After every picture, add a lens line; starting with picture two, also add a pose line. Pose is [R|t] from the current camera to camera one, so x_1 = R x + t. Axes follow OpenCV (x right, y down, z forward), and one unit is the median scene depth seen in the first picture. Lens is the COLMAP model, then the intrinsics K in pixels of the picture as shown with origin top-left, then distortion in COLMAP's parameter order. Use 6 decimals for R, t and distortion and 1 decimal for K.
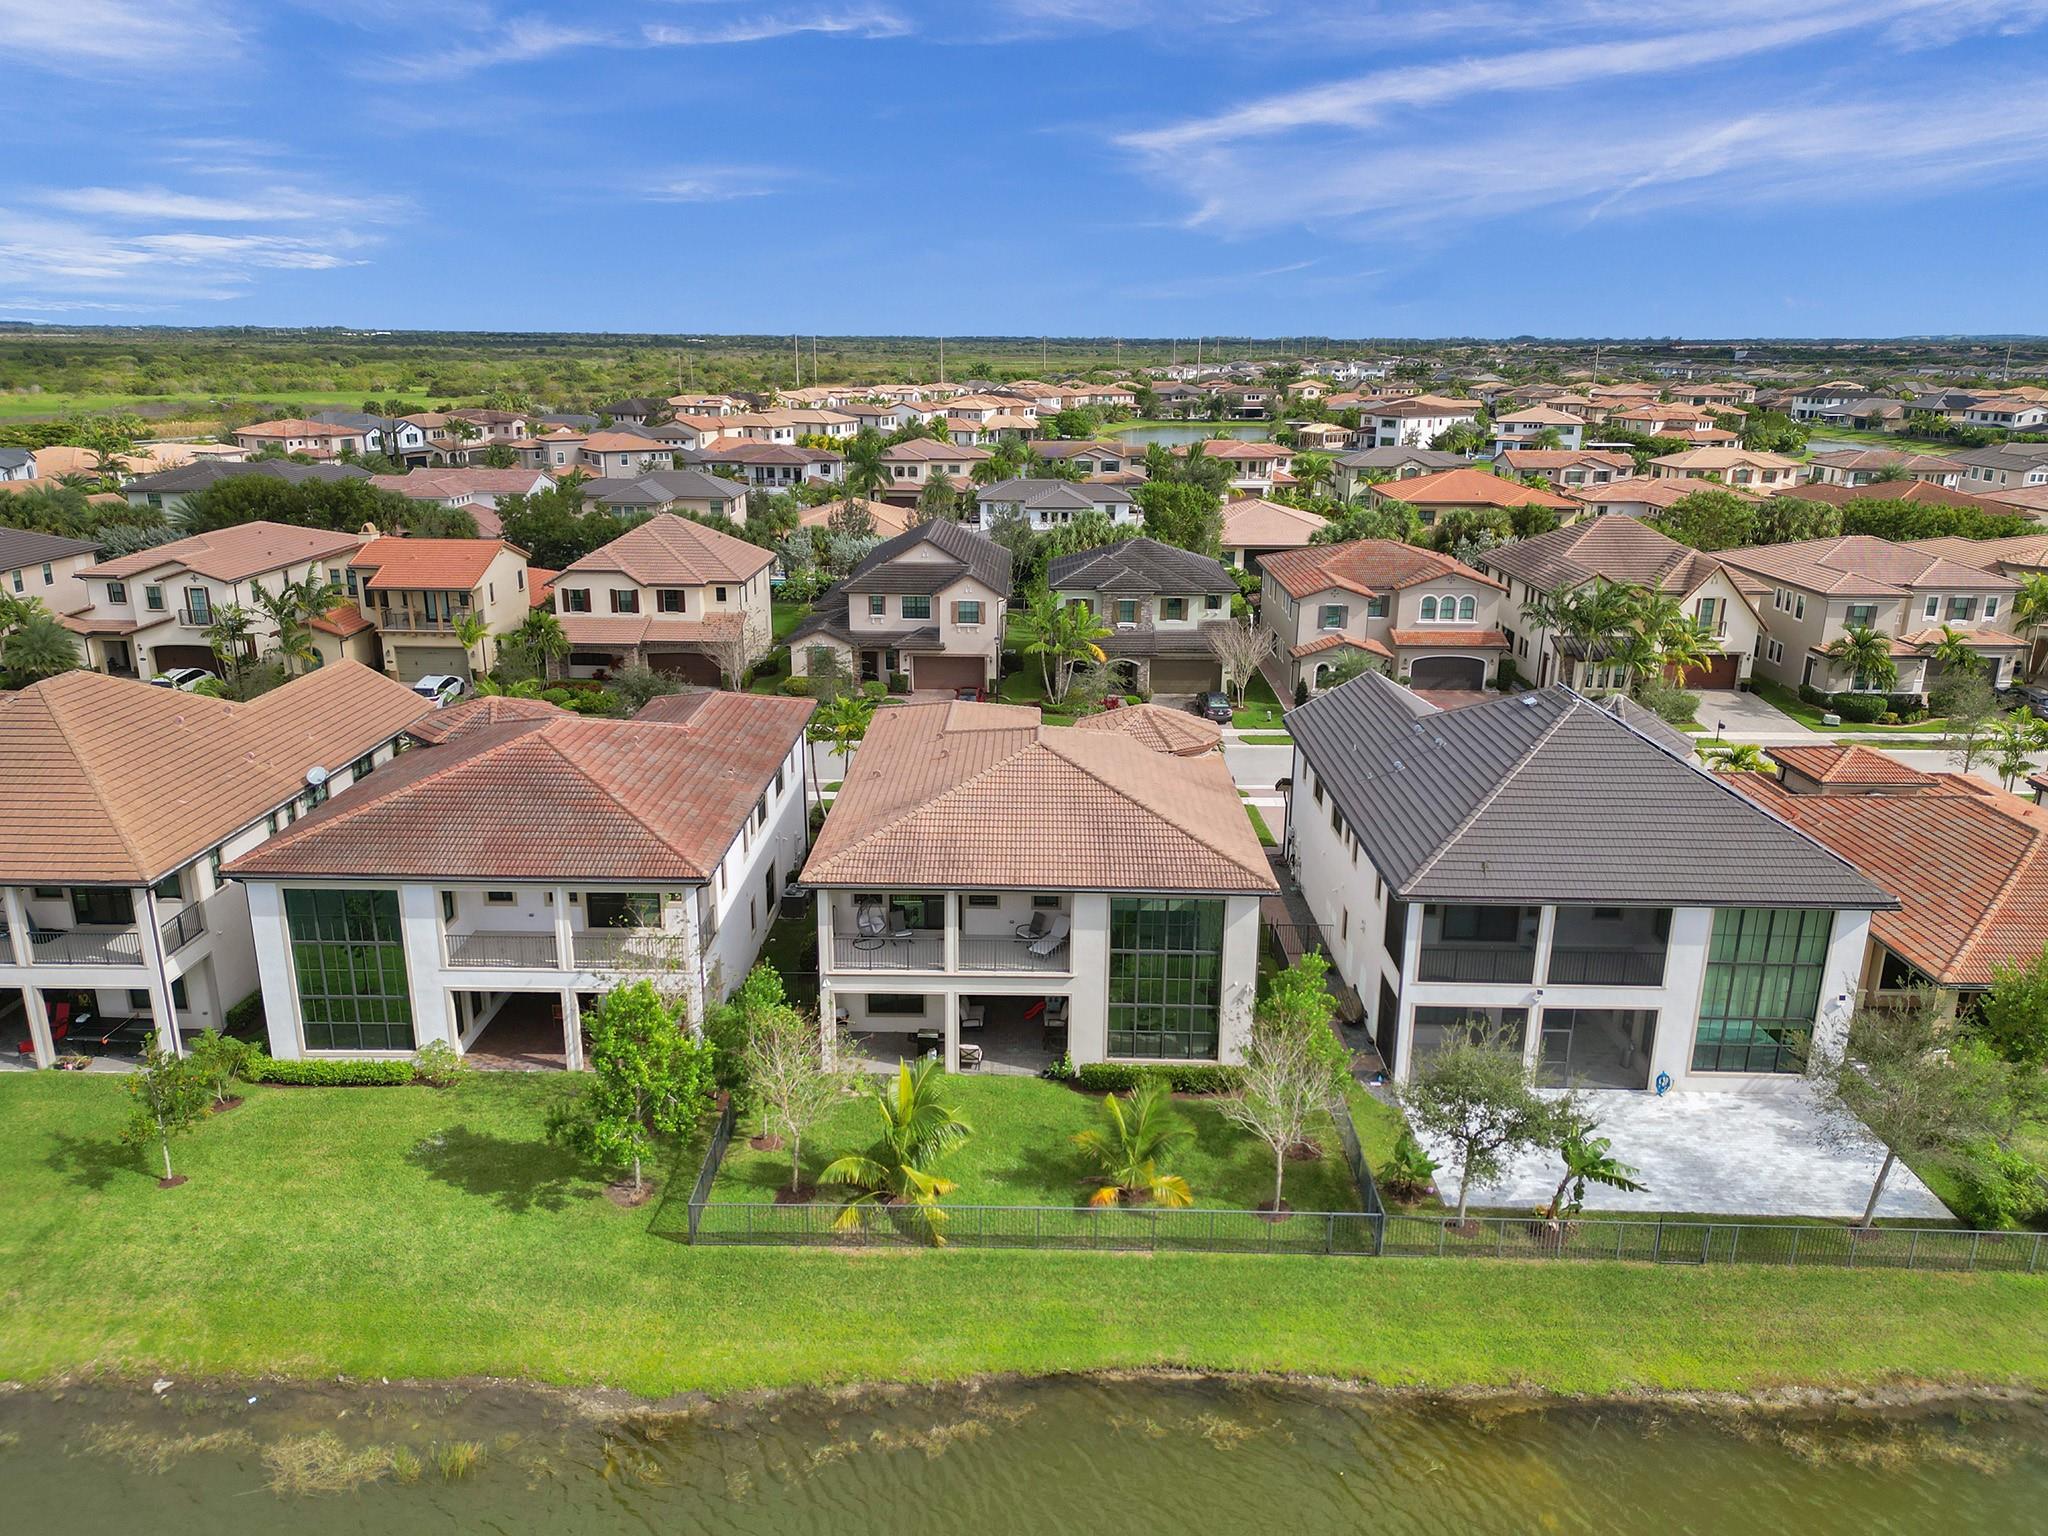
lens RADIAL K [[1432.1, 0, 1017.9], [0, 1432.1, 764.4], [0, 0, 1]] dist [0.064865, -0.055113]
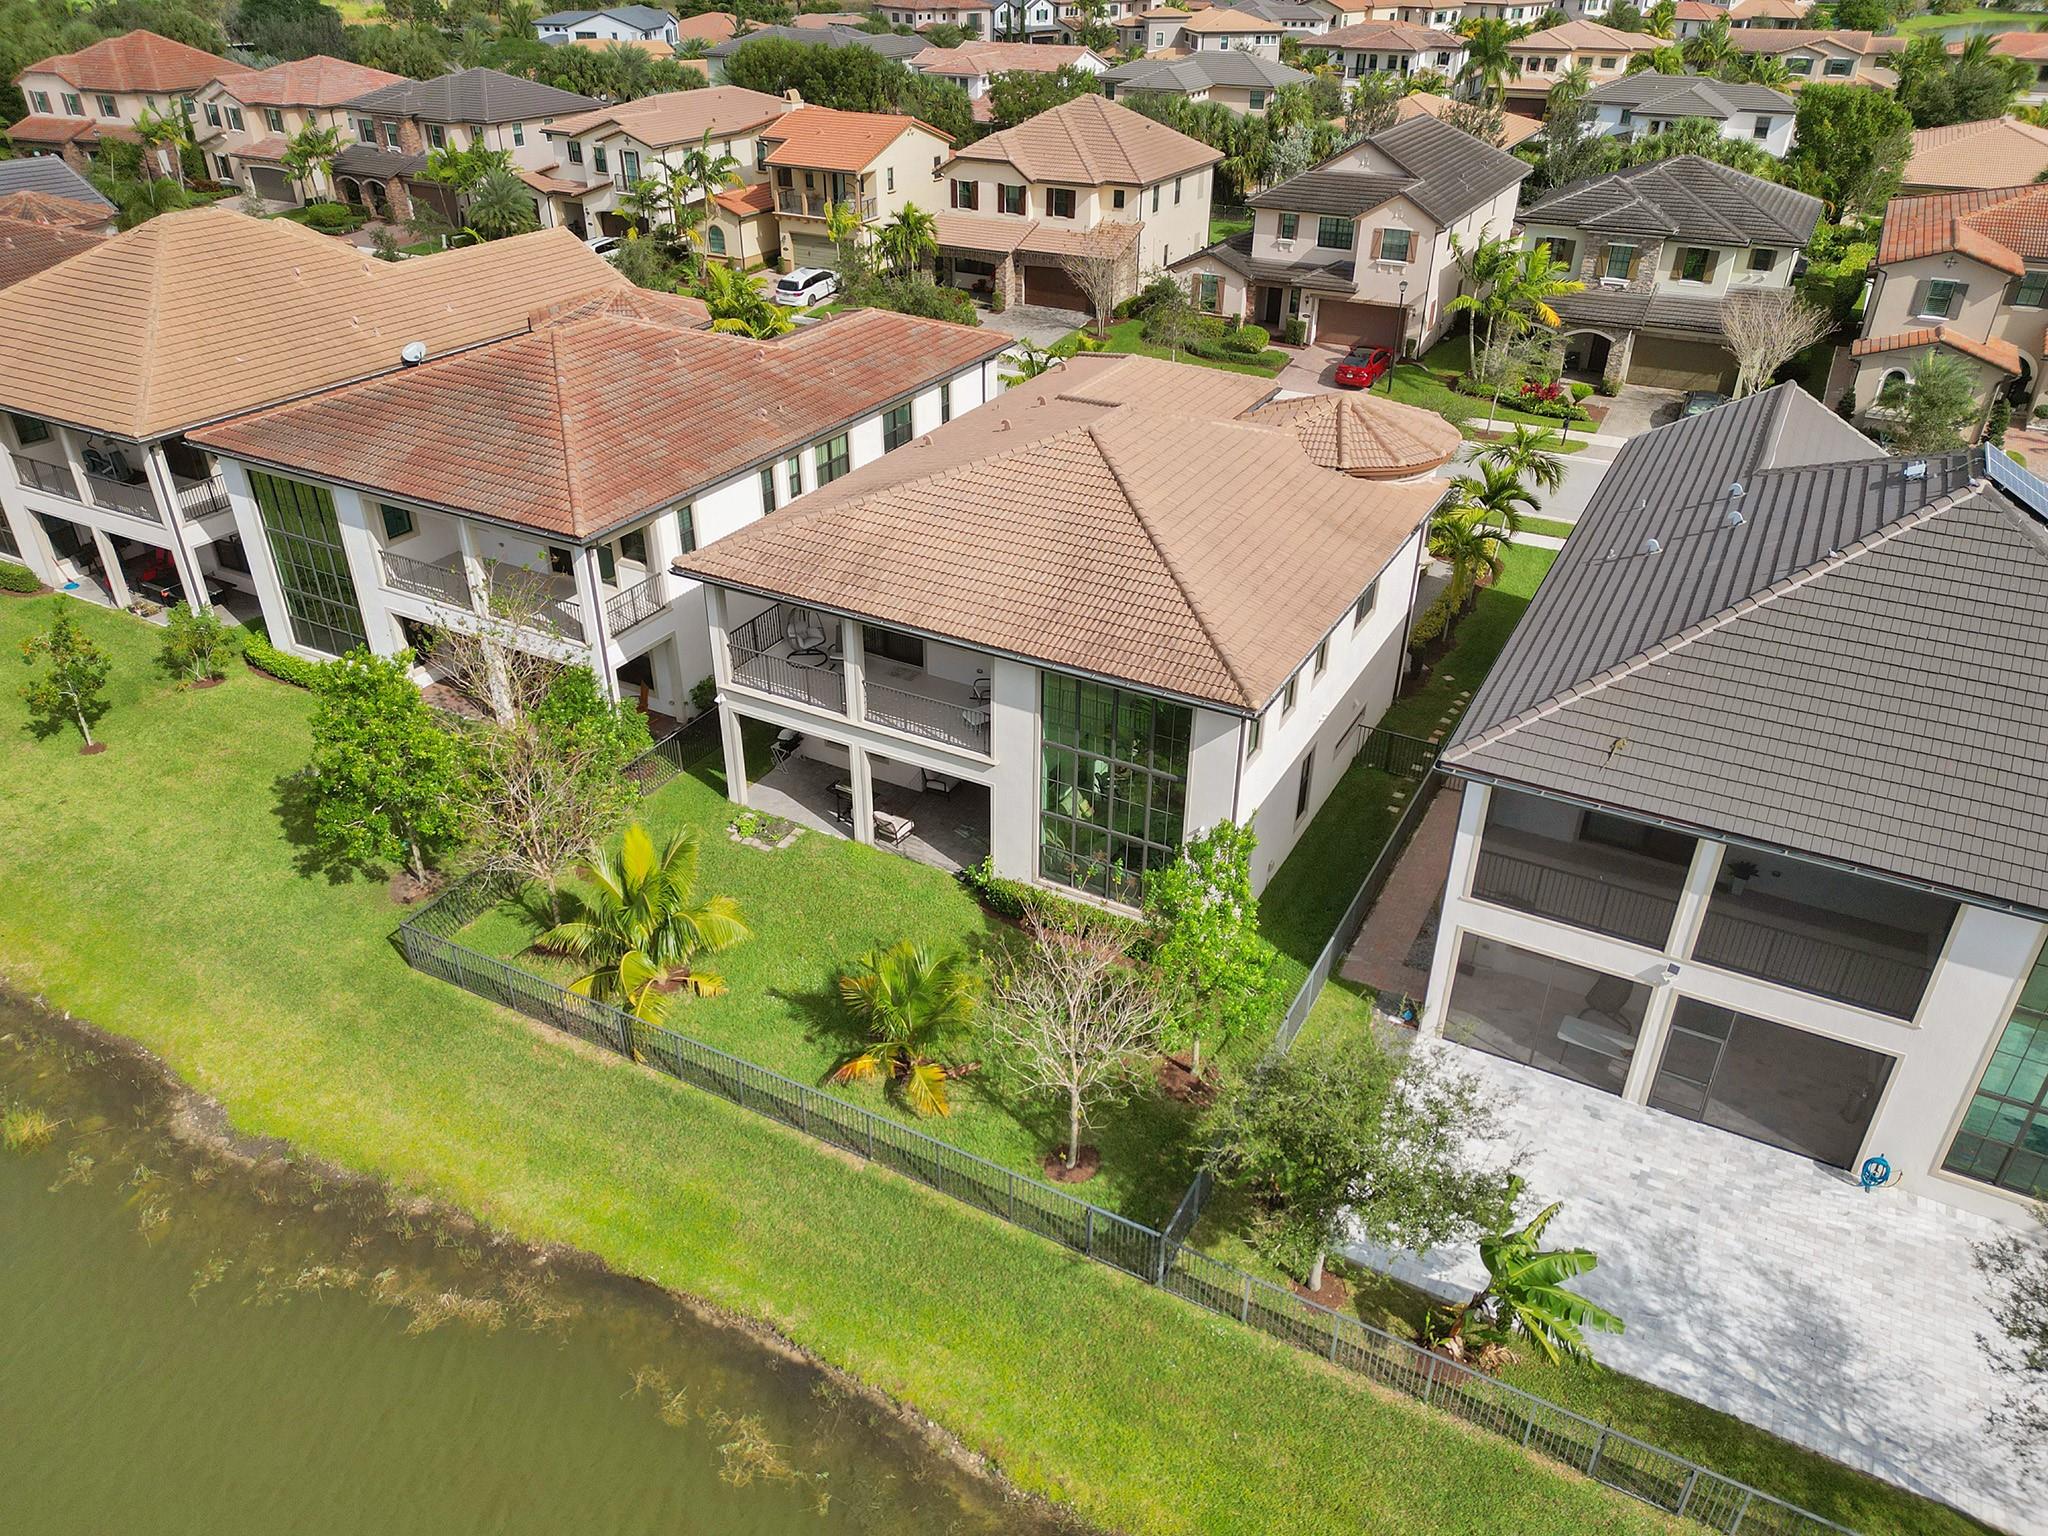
lens RADIAL K [[1432.1, 0, 1017.9], [0, 1432.1, 764.4], [0, 0, 1]] dist [0.064865, -0.055113]
pose [[0.885524, 0.233781, -0.401489, 0.341633], [-0.130821, 0.954677, 0.267354, -0.045833], [0.445795, -0.184225, 0.875973, 0.374861]]
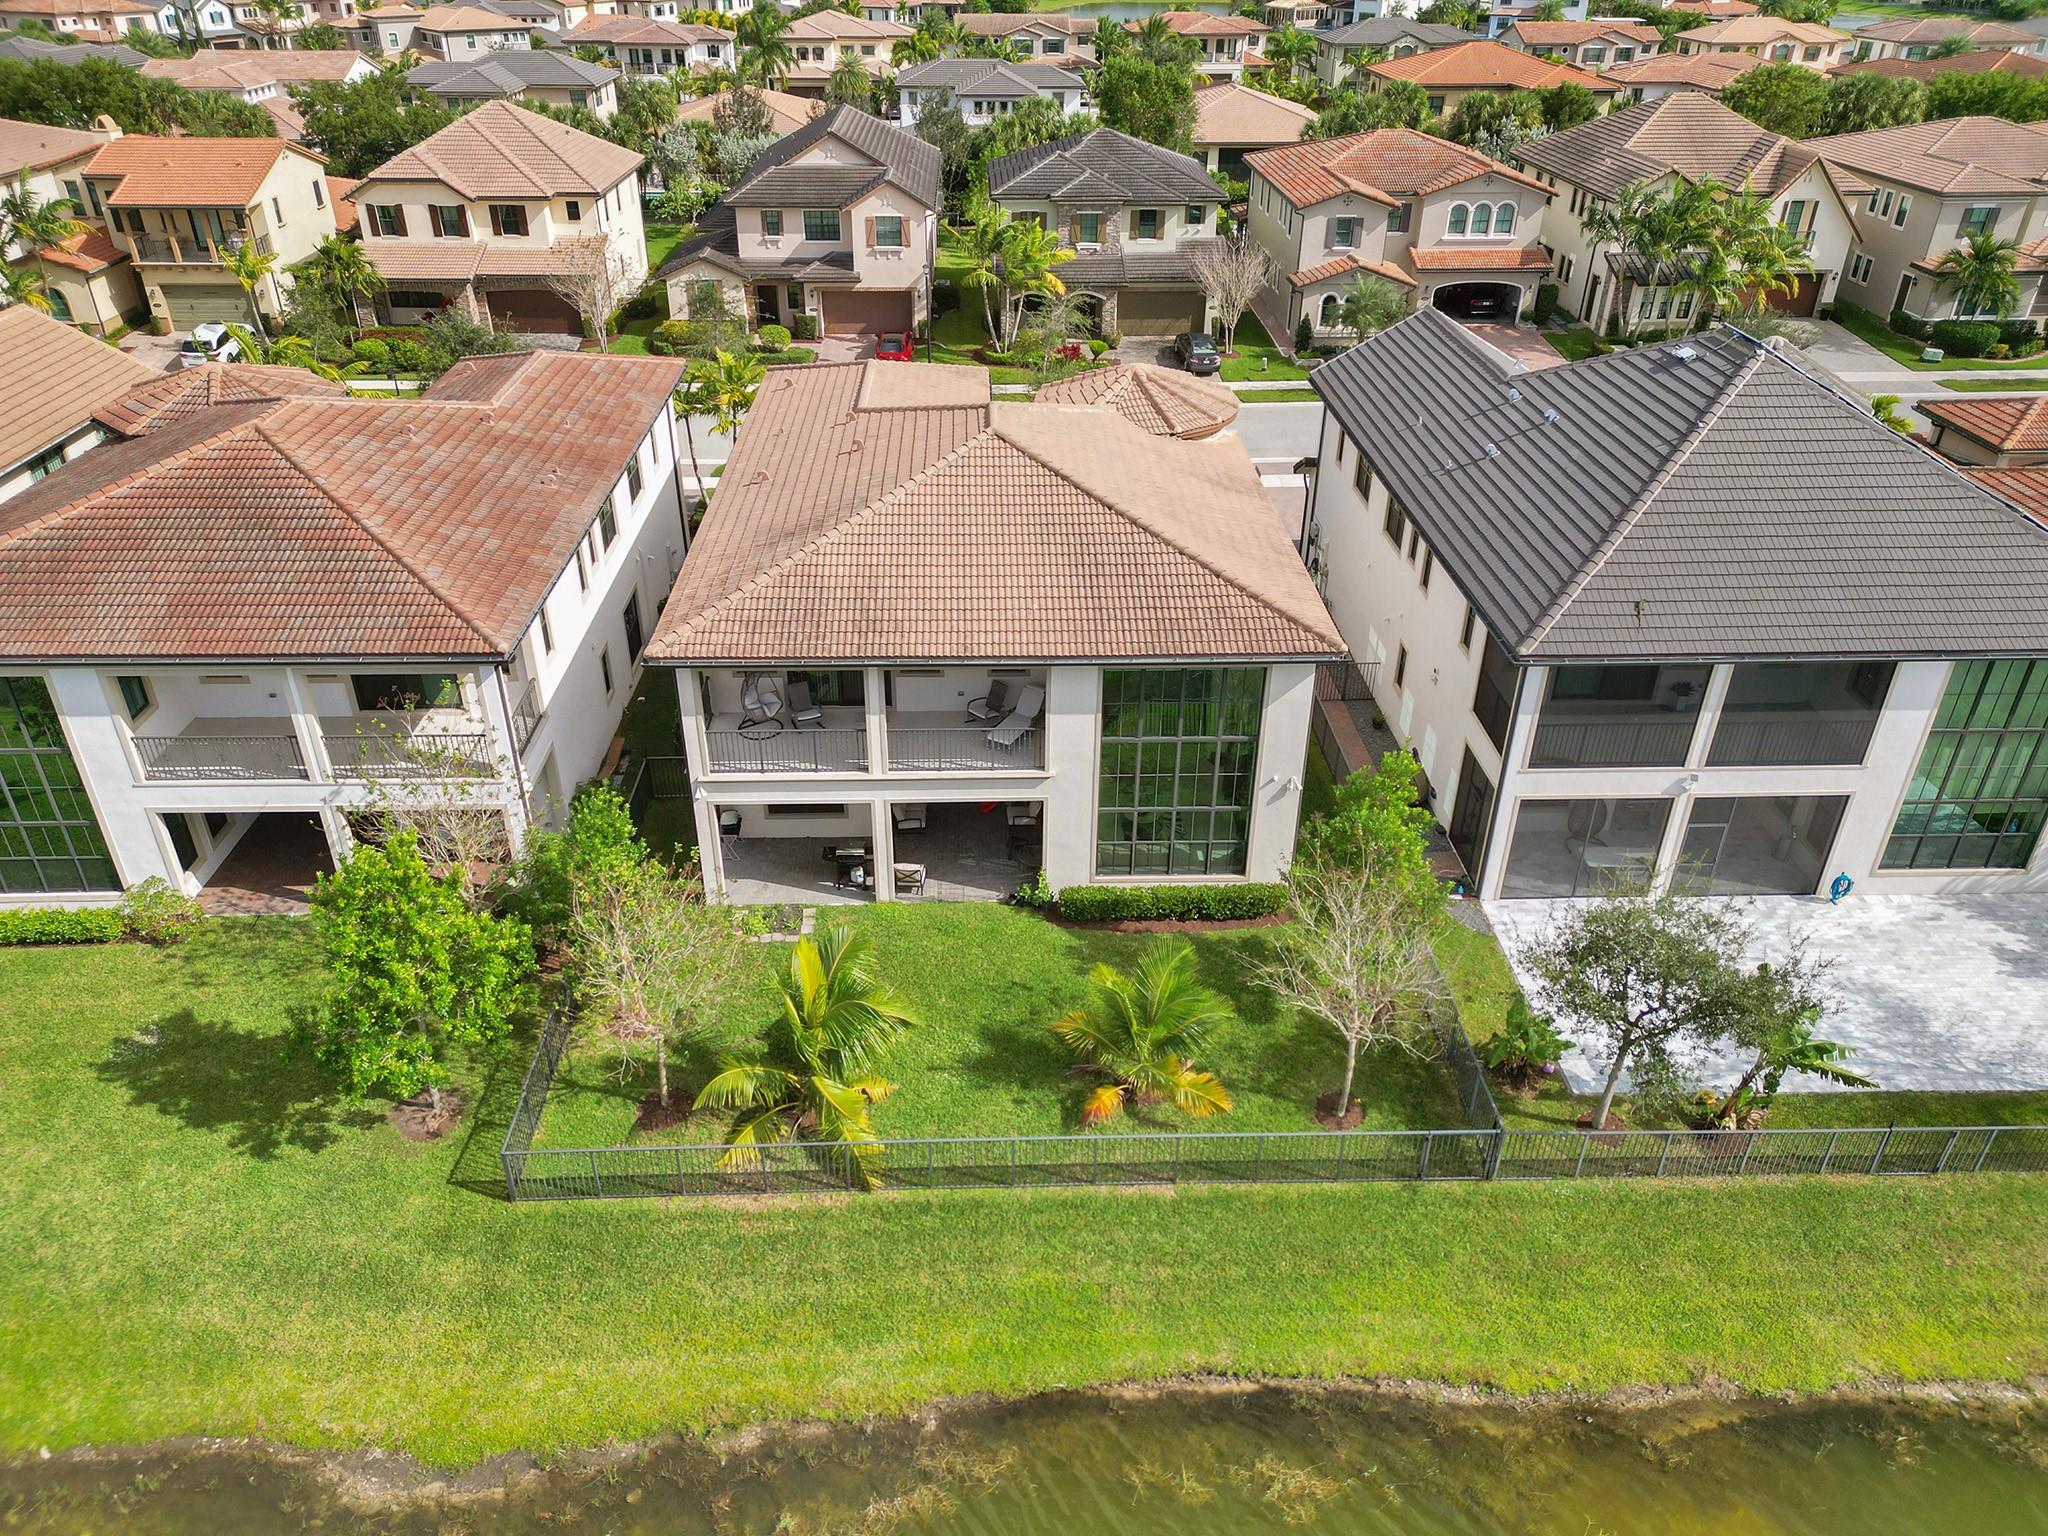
lens RADIAL K [[1432.1, 0, 1017.9], [0, 1432.1, 764.4], [0, 0, 1]] dist [0.064865, -0.055113]
pose [[0.998886, -0.026563, 0.039008, -0.004816], [0.016233, 0.969511, 0.244508, -0.031384], [-0.044313, -0.243602, 0.968862, 0.313899]]
